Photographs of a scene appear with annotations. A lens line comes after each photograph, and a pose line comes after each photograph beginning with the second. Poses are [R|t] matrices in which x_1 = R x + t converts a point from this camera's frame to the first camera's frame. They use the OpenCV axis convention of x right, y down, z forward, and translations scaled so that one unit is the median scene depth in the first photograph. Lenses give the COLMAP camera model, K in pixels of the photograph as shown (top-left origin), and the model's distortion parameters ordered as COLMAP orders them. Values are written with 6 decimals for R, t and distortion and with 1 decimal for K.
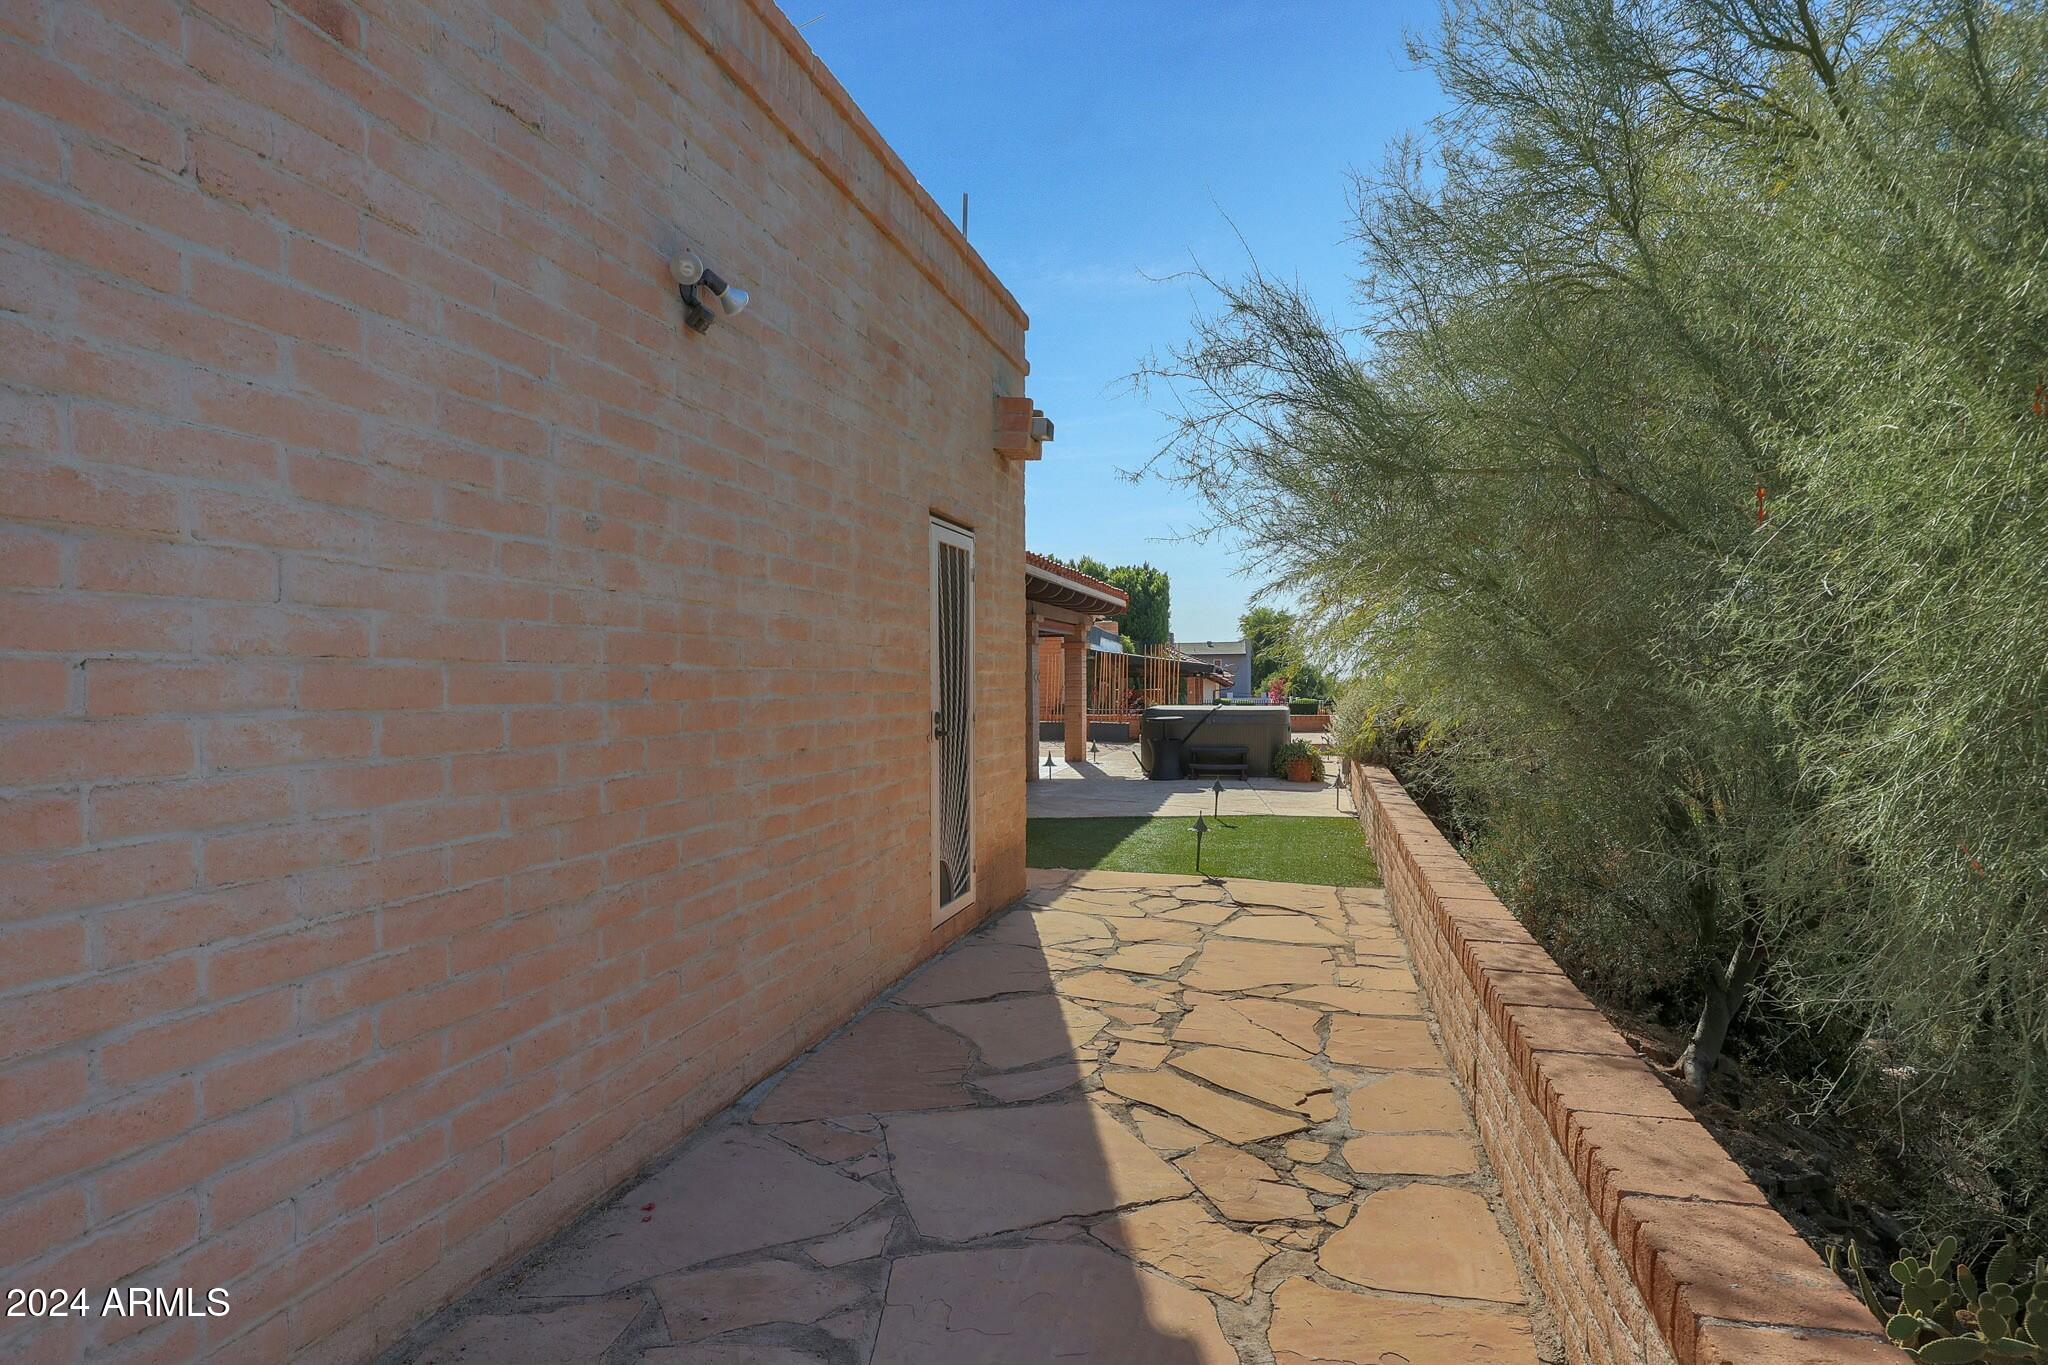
lens RADIAL K [[1132.4, 0, 1024.4], [0, 1132.4, 684.4], [0, 0, 1]] dist [-0.000081, 0.000000]
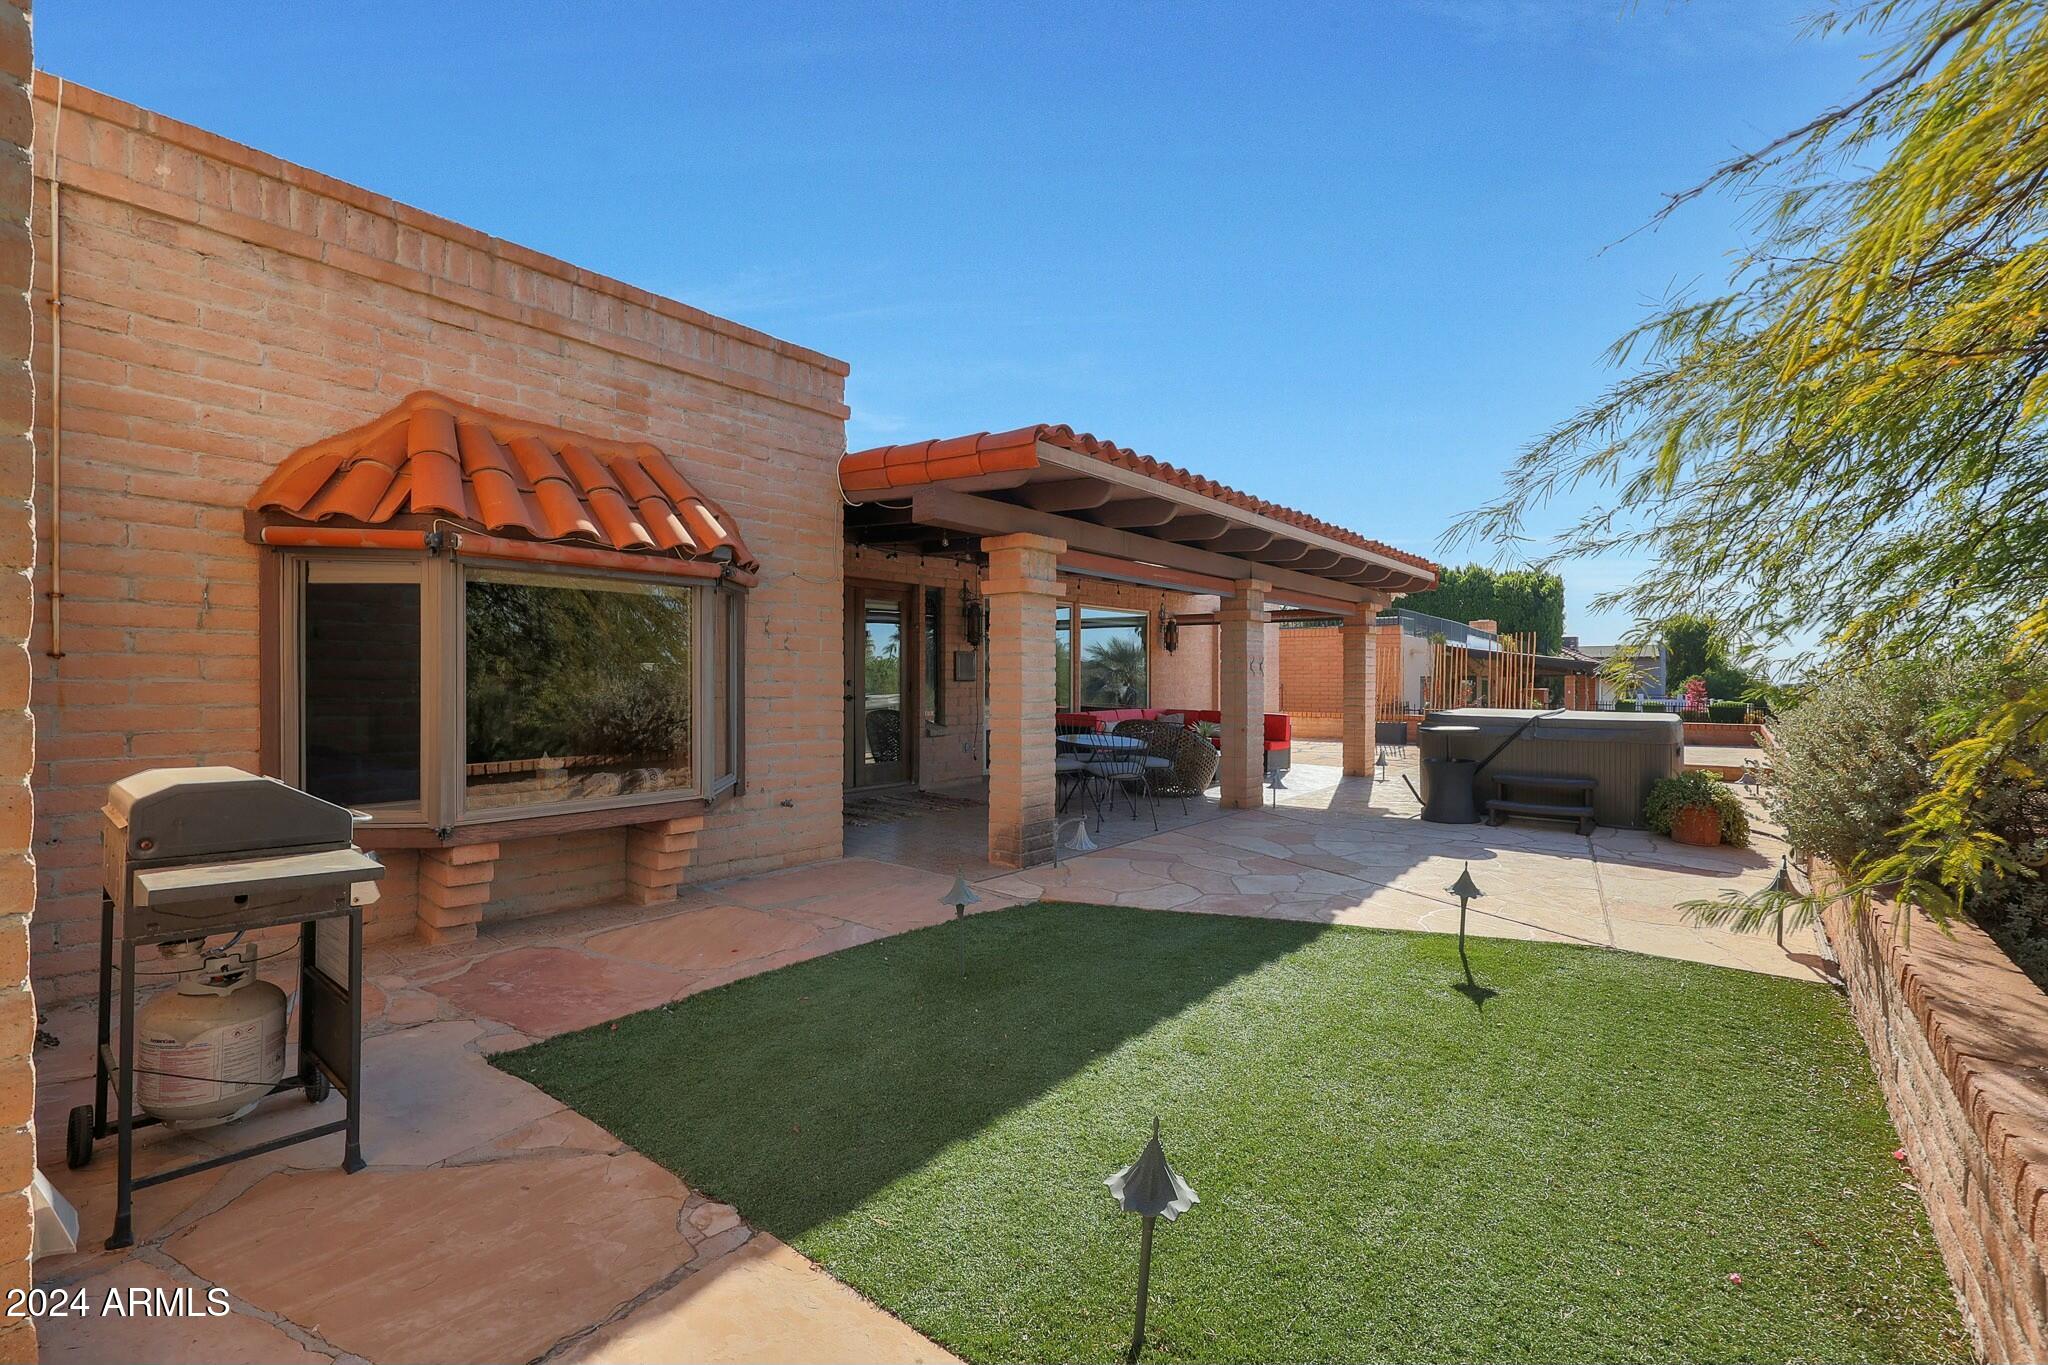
lens RADIAL K [[889.9, 0, 1024.8], [0, 889.9, 668.2], [0, 0, 1]] dist [-0.001019, -0.000326]
pose [[0.909544, 0.003339, -0.415593, 0.110258], [-0.009775, 0.999863, -0.013360, 0.003858], [0.415492, 0.016214, 0.909452, 0.405593]]
